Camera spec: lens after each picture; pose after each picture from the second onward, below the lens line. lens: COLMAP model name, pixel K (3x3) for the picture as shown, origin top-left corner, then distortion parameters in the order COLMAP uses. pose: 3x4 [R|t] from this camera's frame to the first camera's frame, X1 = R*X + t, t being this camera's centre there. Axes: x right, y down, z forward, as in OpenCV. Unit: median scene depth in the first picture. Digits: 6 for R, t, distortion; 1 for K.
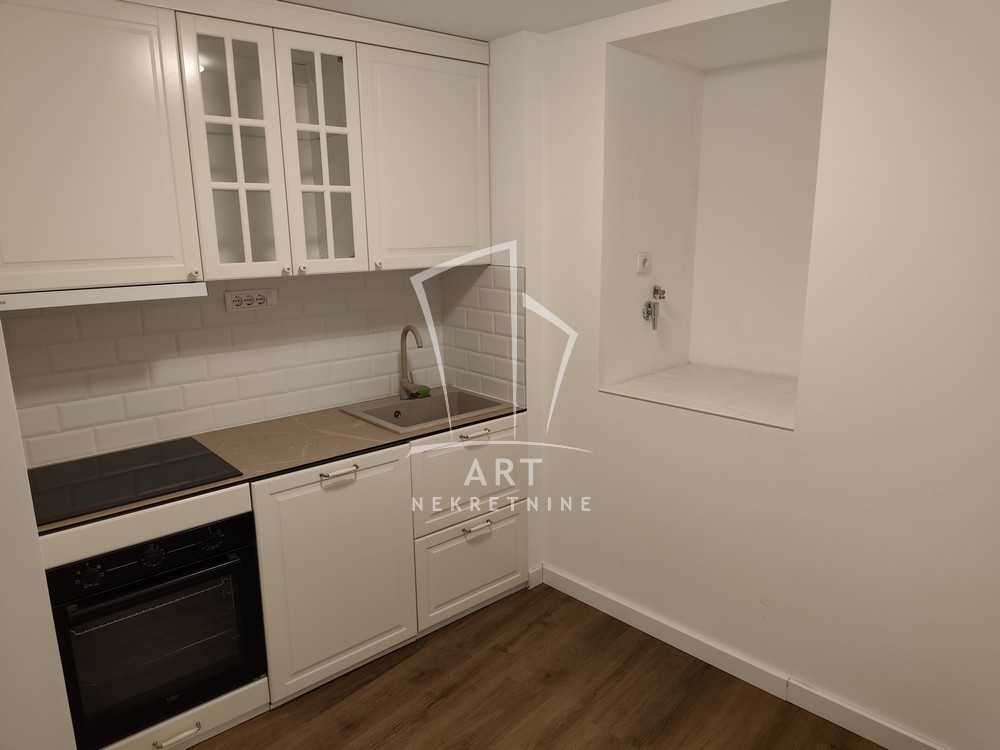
lens RADIAL K [[672.8, 0, 497.6], [0, 672.8, 372.9], [0, 0, 1]] dist [0.030500, -0.012464]
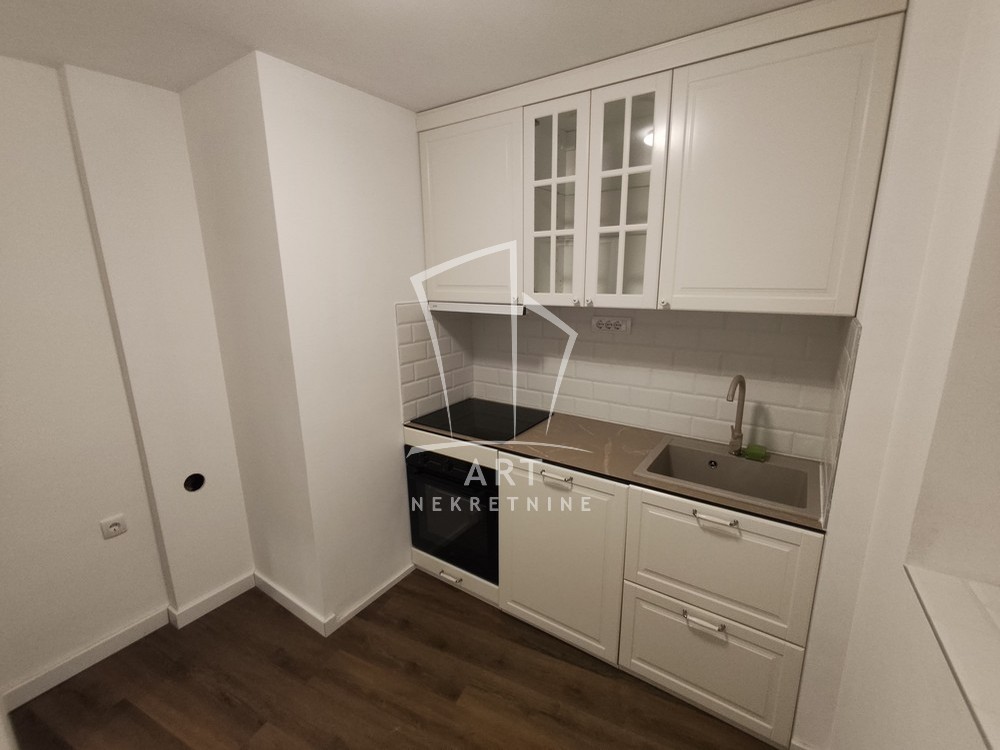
lens RADIAL K [[453.7, 0, 497.4], [0, 453.7, 382.8], [0, 0, 1]] dist [0.009625, -0.001398]
pose [[0.260216, 0.239450, -0.935388, 0.396803], [-0.203186, 0.960649, 0.189392, -0.124730], [0.943930, 0.140775, 0.298629, 0.586356]]
